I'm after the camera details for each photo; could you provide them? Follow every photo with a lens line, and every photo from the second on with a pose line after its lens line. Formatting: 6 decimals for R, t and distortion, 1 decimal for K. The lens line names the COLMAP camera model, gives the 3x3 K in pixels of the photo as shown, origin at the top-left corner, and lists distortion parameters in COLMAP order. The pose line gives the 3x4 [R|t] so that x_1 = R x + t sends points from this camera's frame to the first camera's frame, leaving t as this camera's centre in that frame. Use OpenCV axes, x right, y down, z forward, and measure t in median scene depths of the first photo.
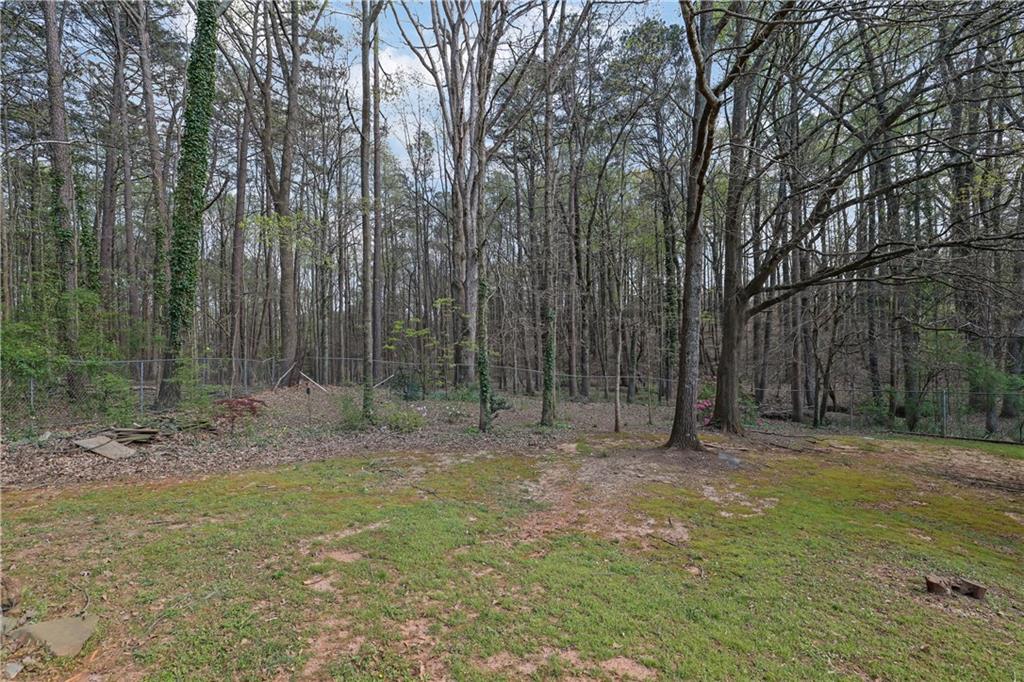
lens RADIAL K [[436.0, 0, 512.4], [0, 436.0, 335.8], [0, 0, 1]] dist [-0.031256, 0.011797]
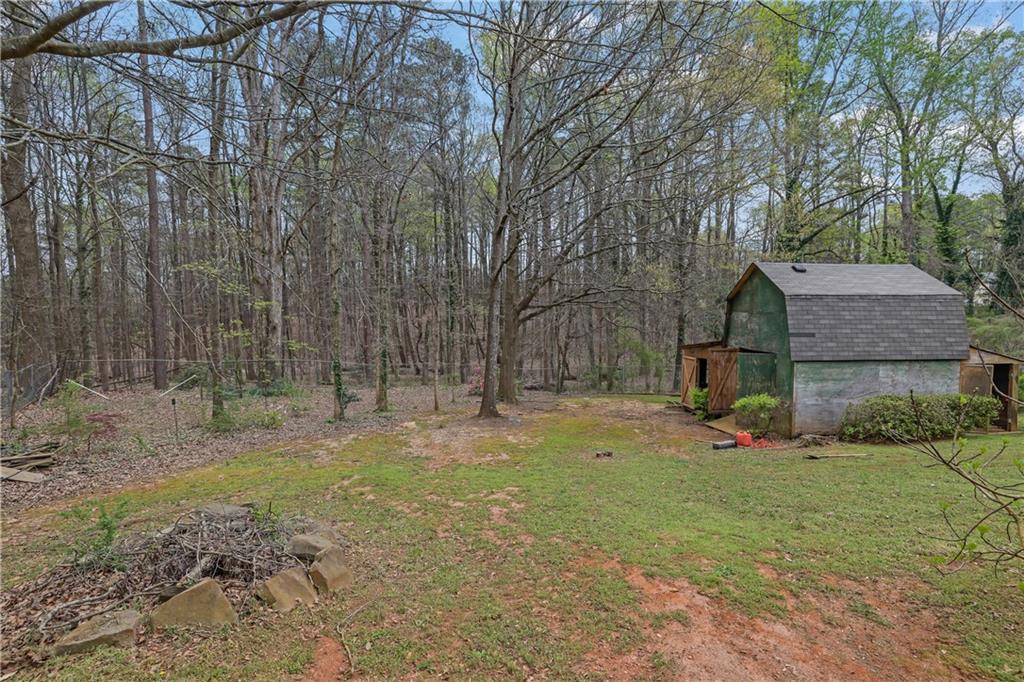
lens RADIAL K [[436.0, 0, 509.3], [0, 436.0, 341.7], [0, 0, 1]] dist [-0.031256, 0.011797]
pose [[0.874157, -0.027389, 0.484871, -0.222170], [-0.003270, 0.998054, 0.062273, -0.080646], [-0.485633, -0.056022, 0.872366, -0.293798]]
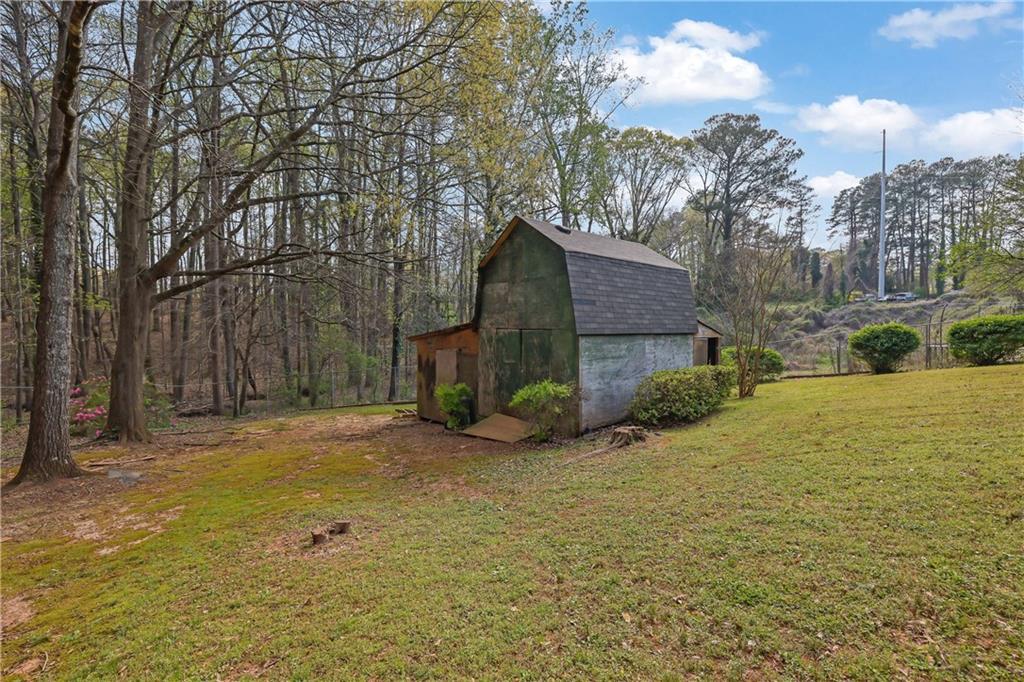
lens RADIAL K [[436.0, 0, 511.5], [0, 436.0, 342.5], [0, 0, 1]] dist [-0.031256, 0.011797]
pose [[0.384715, -0.018970, 0.922841, 0.034699], [-0.009703, 0.999650, 0.024595, 0.007574], [-0.922985, -0.018417, 0.384396, 0.022454]]
